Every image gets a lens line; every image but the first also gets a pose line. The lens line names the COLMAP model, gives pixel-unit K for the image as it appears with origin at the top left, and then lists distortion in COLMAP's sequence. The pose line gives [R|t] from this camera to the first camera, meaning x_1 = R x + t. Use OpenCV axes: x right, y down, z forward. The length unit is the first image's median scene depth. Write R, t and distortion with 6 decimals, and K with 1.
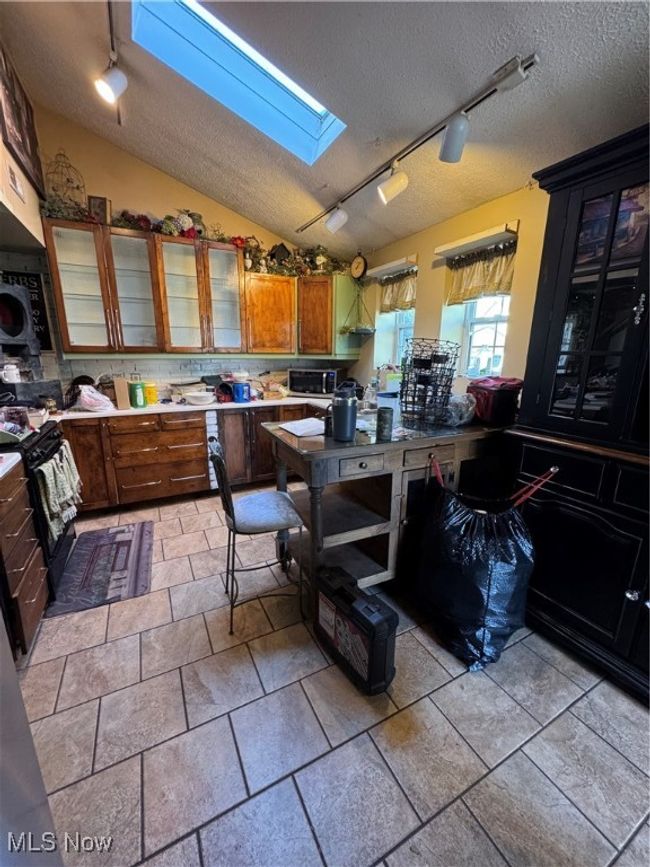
lens RADIAL K [[348.6, 0, 323.8], [0, 348.6, 433.9], [0, 0, 1]] dist [-0.004313, 0.000325]
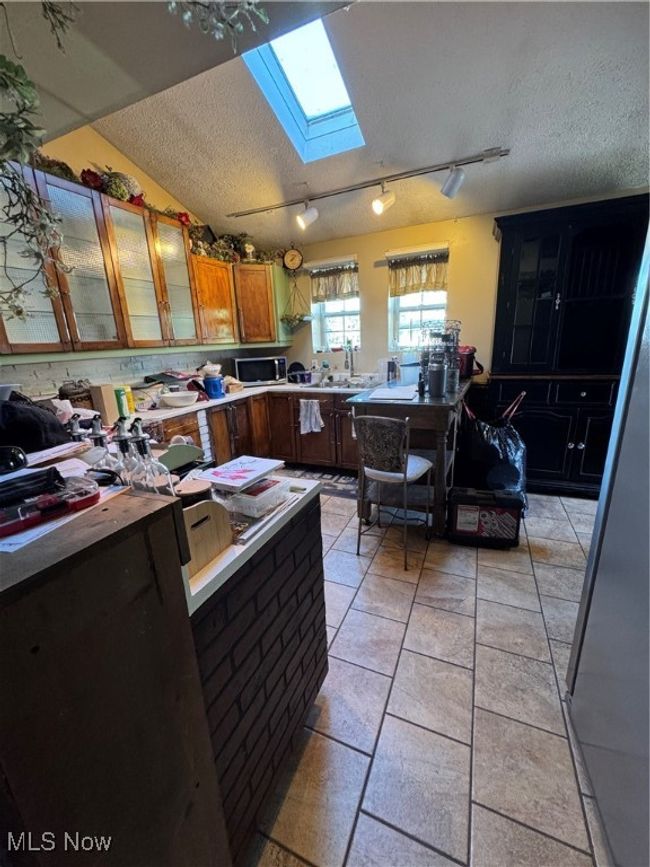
lens RADIAL K [[348.6, 0, 324.3], [0, 348.6, 435.3], [0, 0, 1]] dist [-0.004313, 0.000325]
pose [[0.777537, -0.209666, 0.592854, -0.651891], [0.195398, 0.976665, 0.089135, -0.023785], [-0.597709, 0.046537, 0.800362, 0.111682]]
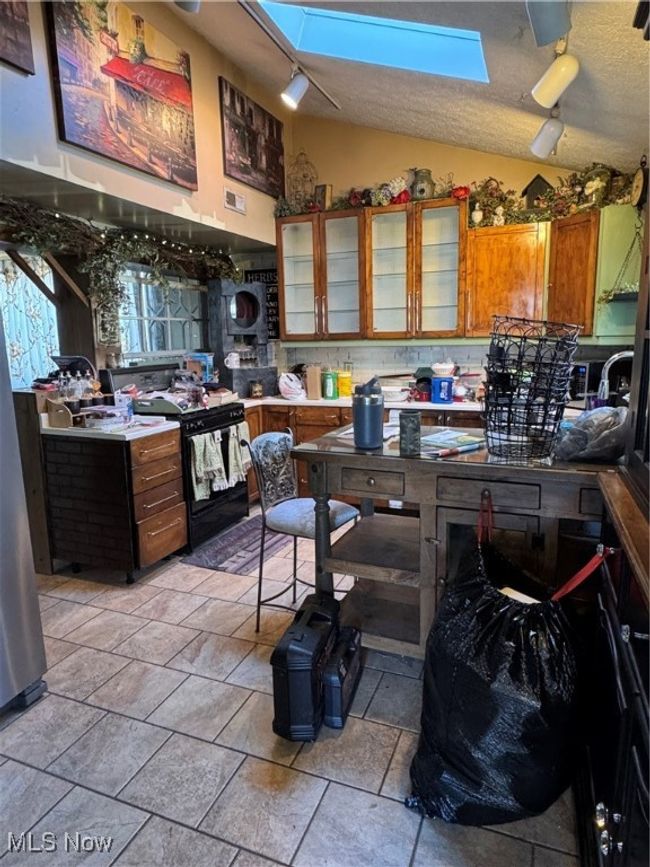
lens RADIAL K [[536.5, 0, 317.8], [0, 536.5, 432.7], [0, 0, 1]] dist [-0.017119, 0.005739]
pose [[0.640800, 0.113205, -0.759315, 0.533930], [-0.150332, 0.988423, 0.020494, -0.013050], [0.752845, 0.101016, 0.650400, 0.067186]]
